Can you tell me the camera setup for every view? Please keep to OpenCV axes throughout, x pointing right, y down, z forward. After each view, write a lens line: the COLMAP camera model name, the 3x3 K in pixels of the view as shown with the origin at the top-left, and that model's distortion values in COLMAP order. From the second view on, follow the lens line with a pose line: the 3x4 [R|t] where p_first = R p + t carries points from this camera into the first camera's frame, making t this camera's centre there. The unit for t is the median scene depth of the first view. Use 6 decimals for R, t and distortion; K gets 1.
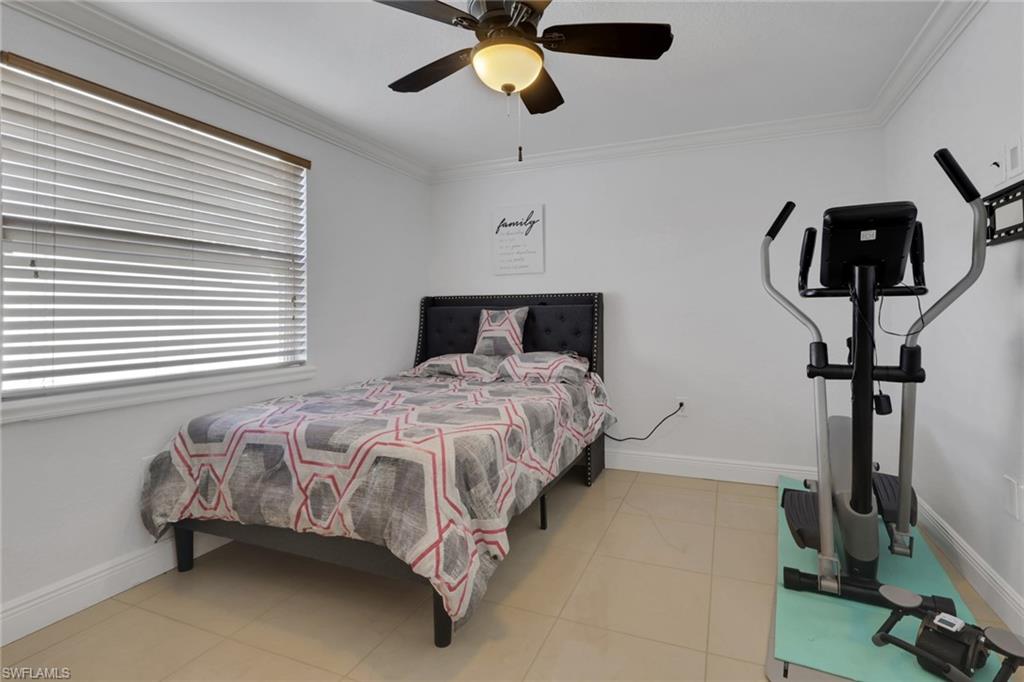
lens RADIAL K [[491.0, 0, 515.2], [0, 491.0, 304.3], [0, 0, 1]] dist [-0.001942, -0.000555]
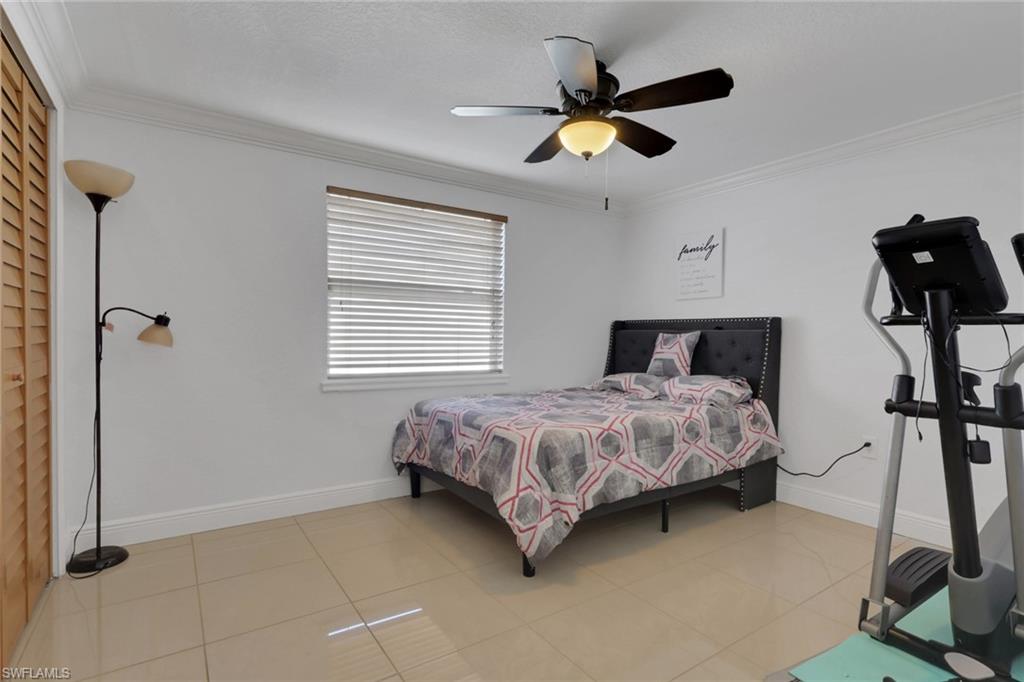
lens RADIAL K [[499.1, 0, 511.3], [0, 499.1, 343.1], [0, 0, 1]] dist [0.000091, -0.000185]
pose [[0.832404, 0.026333, -0.553543, 0.477084], [-0.006965, 0.999289, 0.037063, -0.009605], [0.554126, -0.026995, 0.831995, -0.146829]]
